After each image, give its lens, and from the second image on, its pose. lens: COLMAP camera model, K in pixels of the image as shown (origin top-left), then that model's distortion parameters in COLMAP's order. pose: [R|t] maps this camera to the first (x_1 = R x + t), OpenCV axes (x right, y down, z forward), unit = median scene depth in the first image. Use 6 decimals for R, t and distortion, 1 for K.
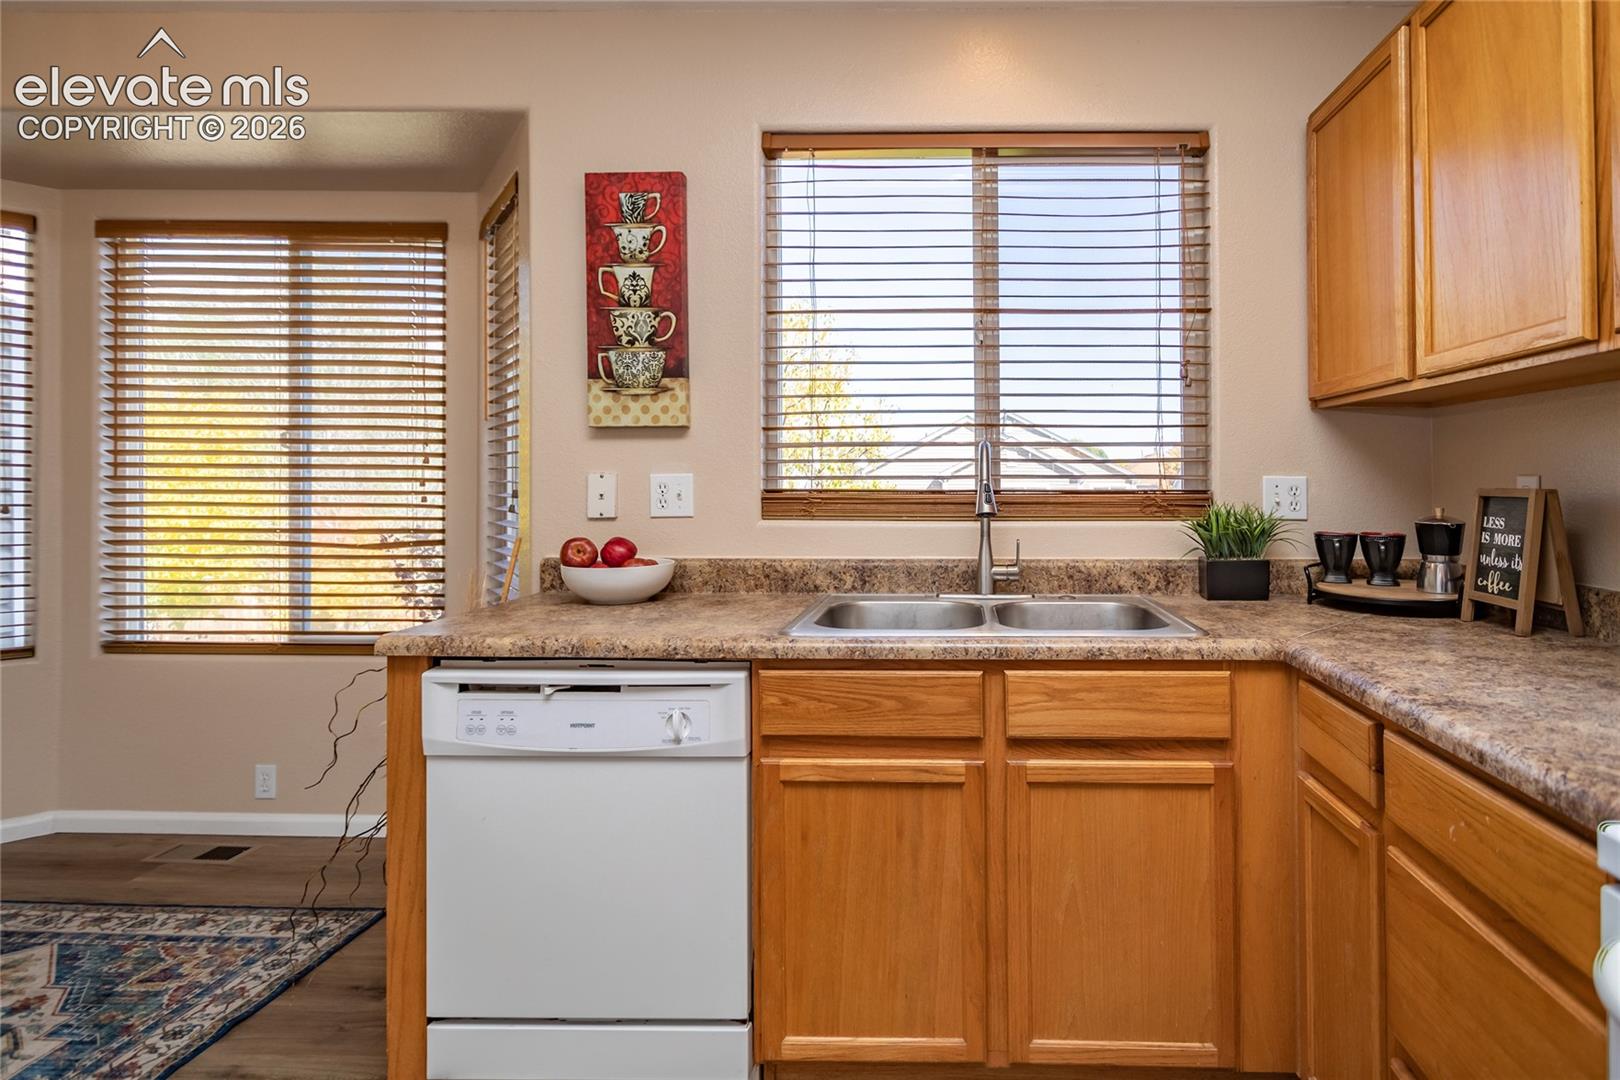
lens RADIAL K [[777.2, 0, 816.9], [0, 777.2, 459.6], [0, 0, 1]] dist [-0.000905, 0.000080]
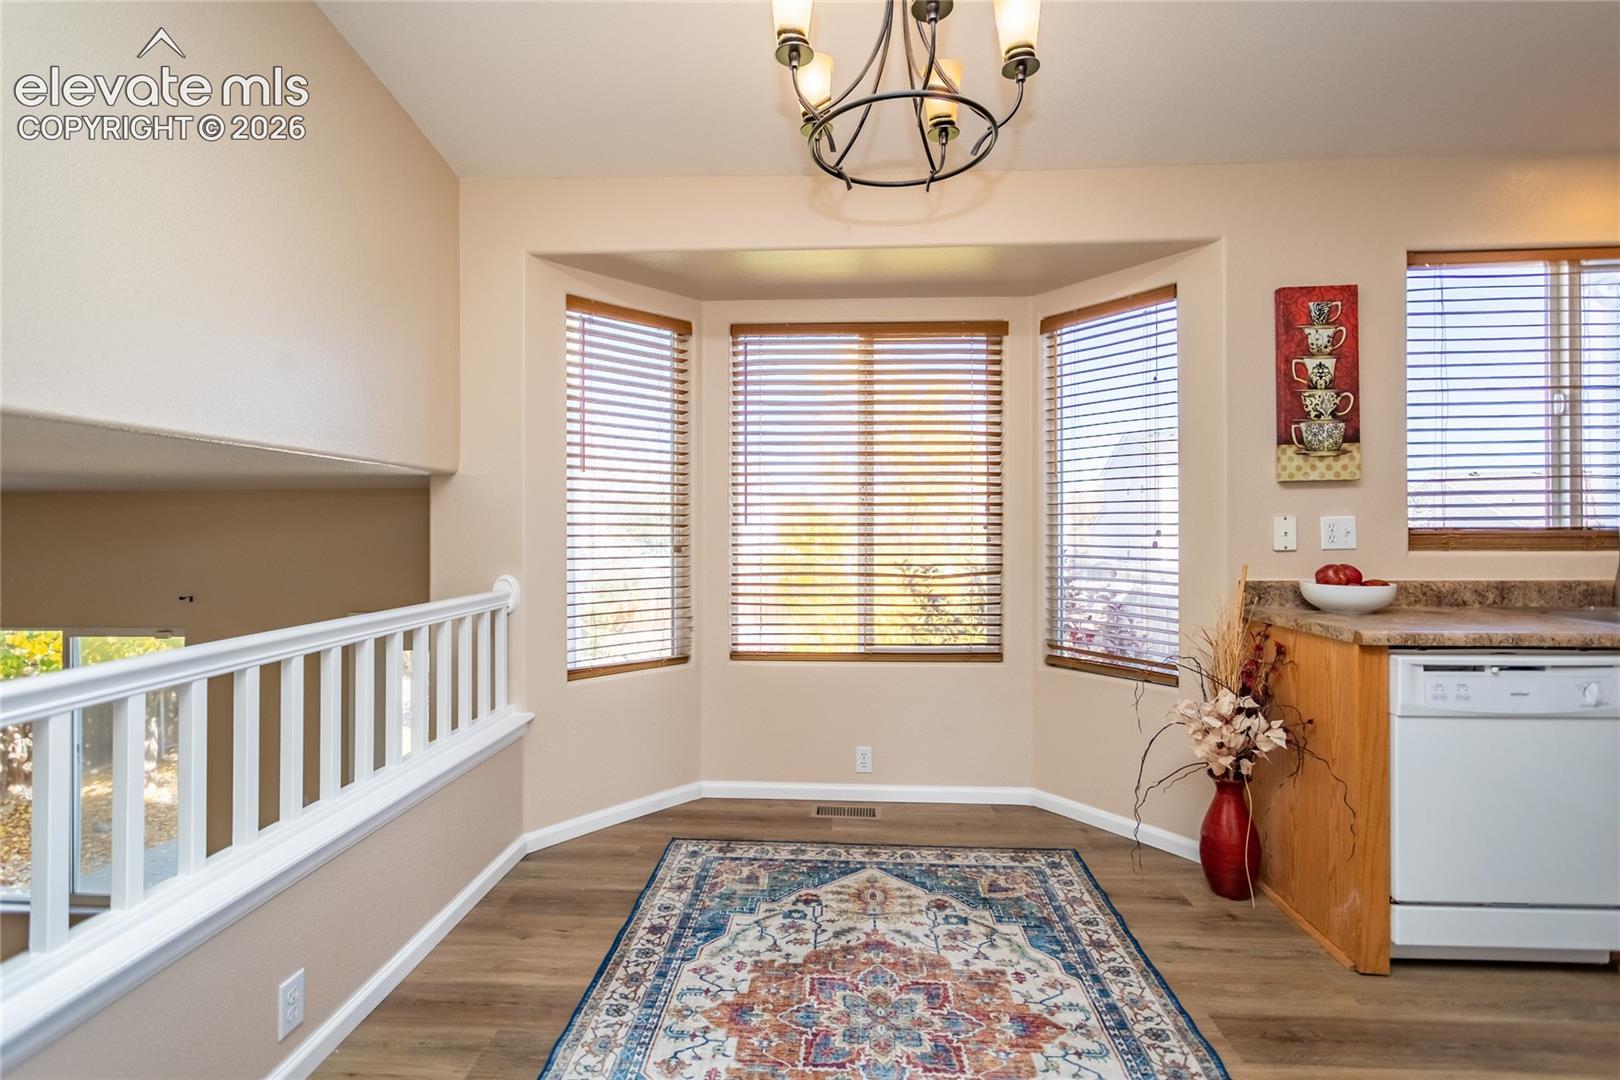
lens RADIAL K [[694.9, 0, 807.0], [0, 694.9, 514.6], [0, 0, 1]] dist [0.001657, -0.000243]
pose [[0.999075, -0.009558, -0.041932, -1.052716], [0.010003, 0.999896, 0.010400, -0.005720], [0.041828, -0.010809, 0.999066, -0.210581]]
